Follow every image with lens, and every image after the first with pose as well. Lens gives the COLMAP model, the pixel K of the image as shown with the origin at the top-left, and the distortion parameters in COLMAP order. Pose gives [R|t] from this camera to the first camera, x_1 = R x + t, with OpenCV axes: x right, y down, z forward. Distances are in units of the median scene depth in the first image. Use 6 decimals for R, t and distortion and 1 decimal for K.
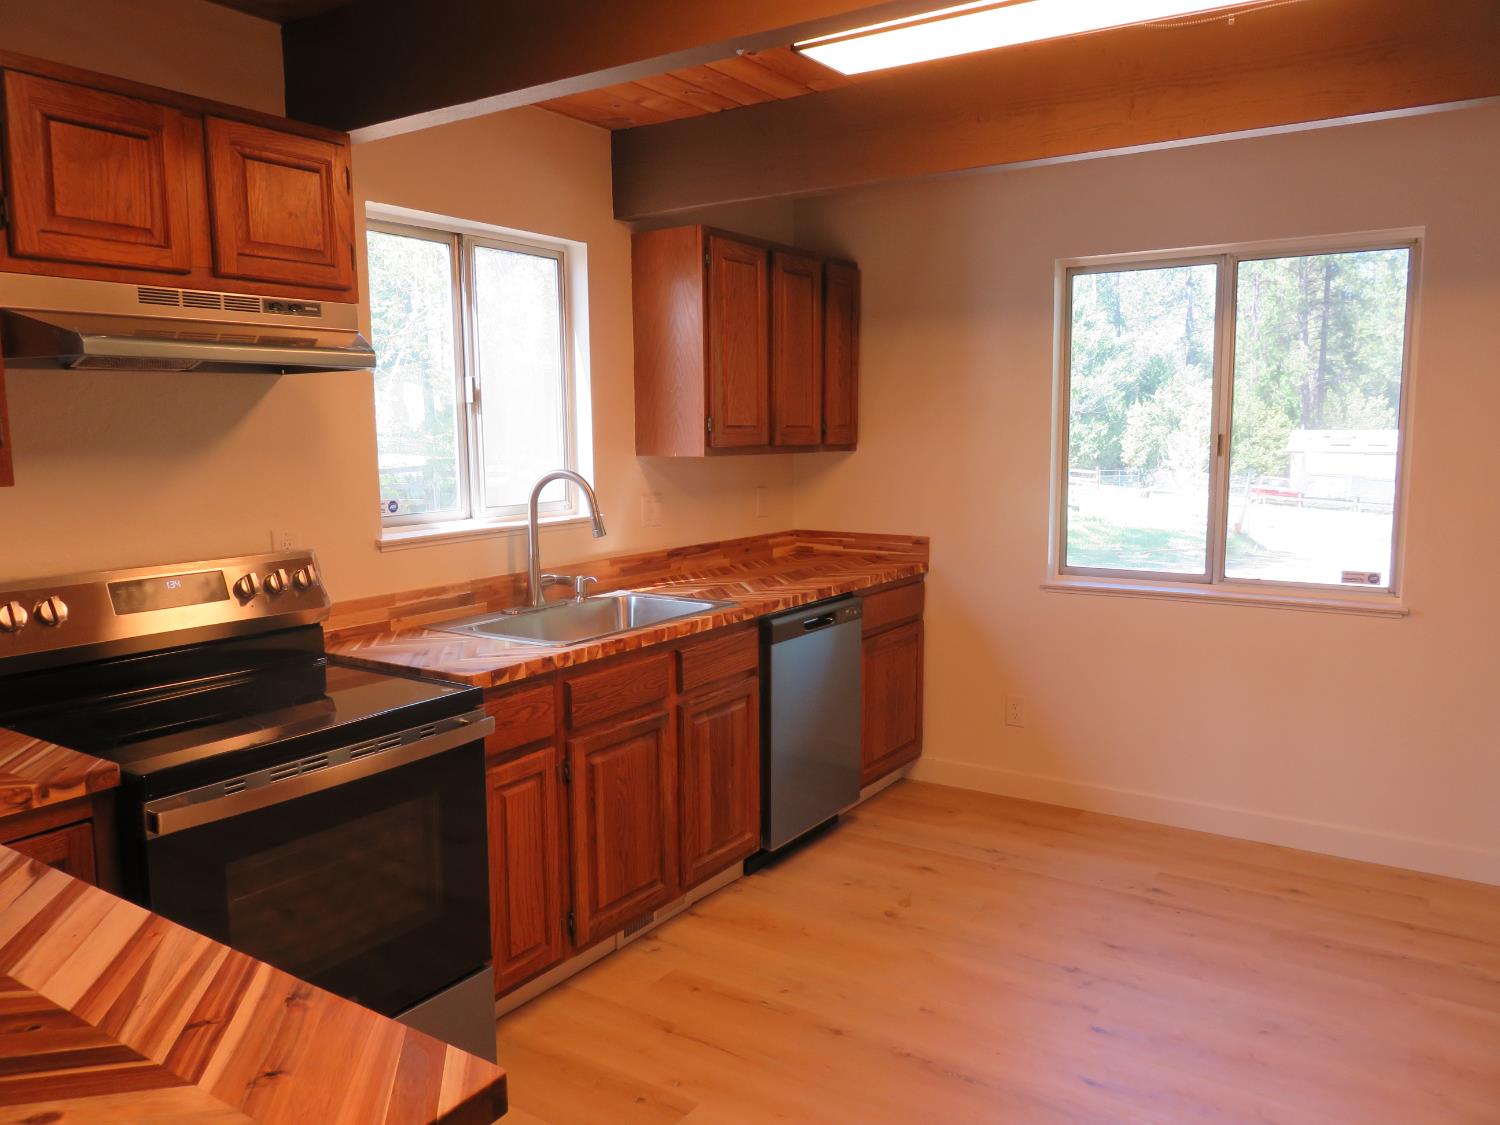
lens RADIAL K [[1110.9, 0, 750.0], [0, 1110.9, 562.5], [0, 0, 1]] dist [-0.003869, -0.001575]
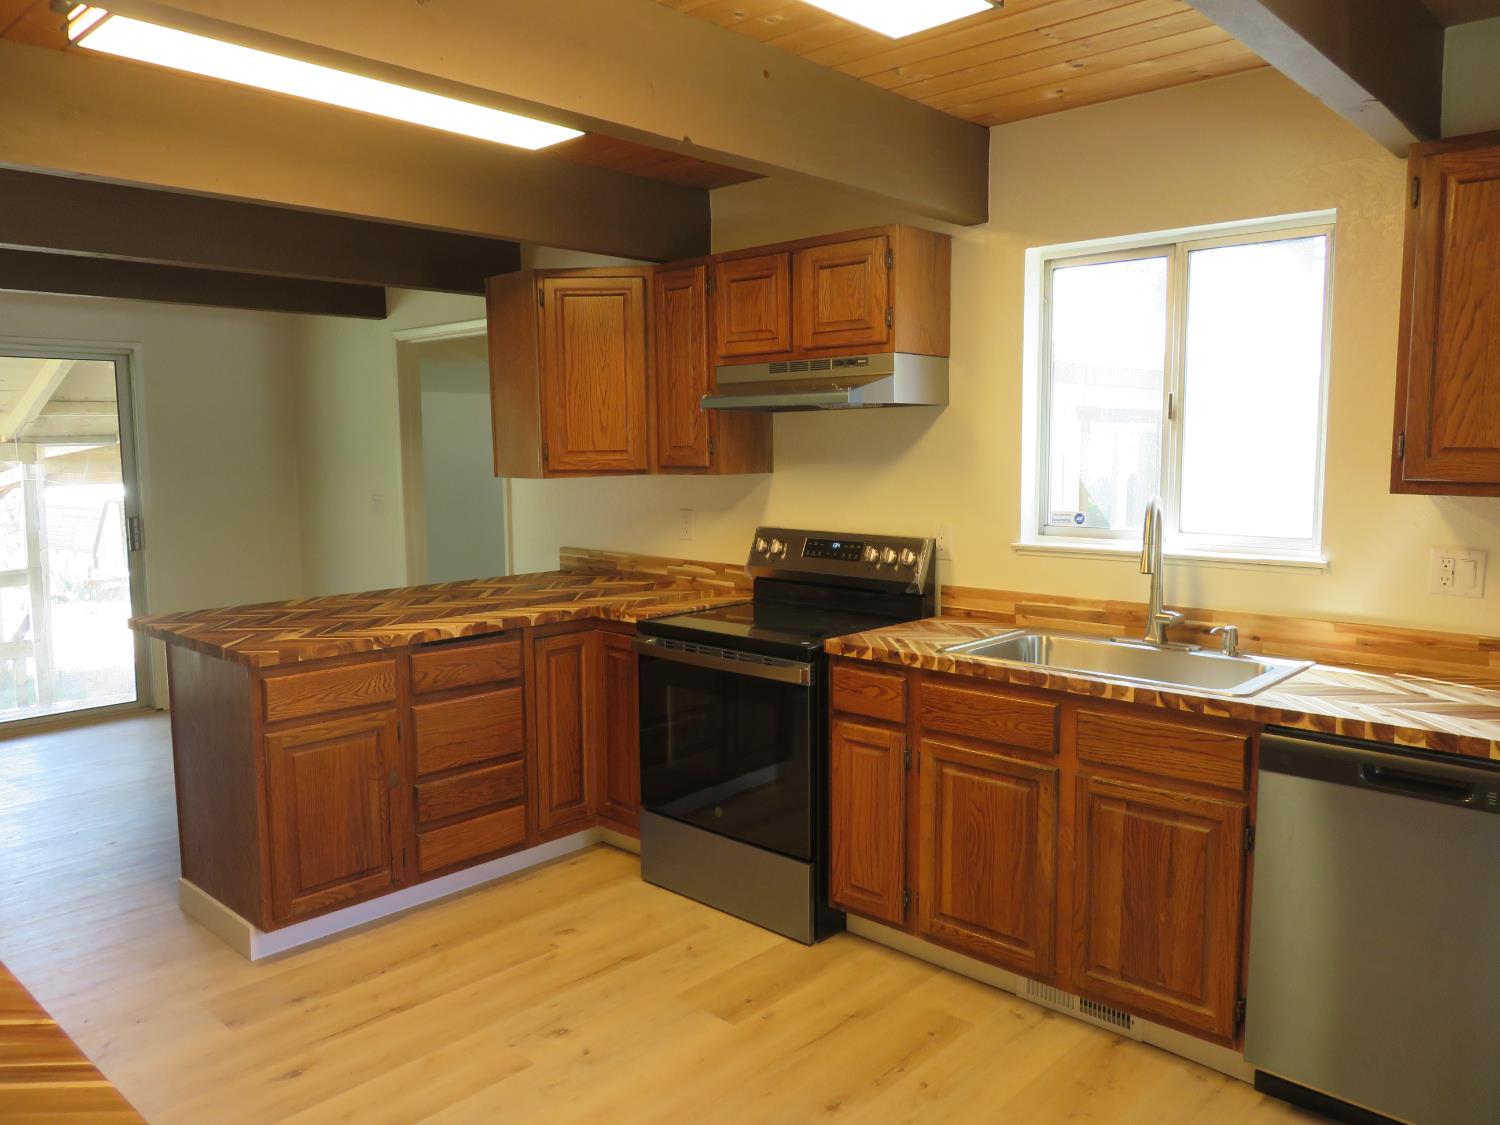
lens RADIAL K [[1110.9, 0, 750.0], [0, 1110.9, 562.5], [0, 0, 1]] dist [-0.003869, -0.001575]
pose [[-0.153633, 0.115555, -0.981348, 0.837336], [-0.114937, 0.984307, 0.133897, -0.122862], [0.981421, 0.133364, -0.137941, 0.889695]]
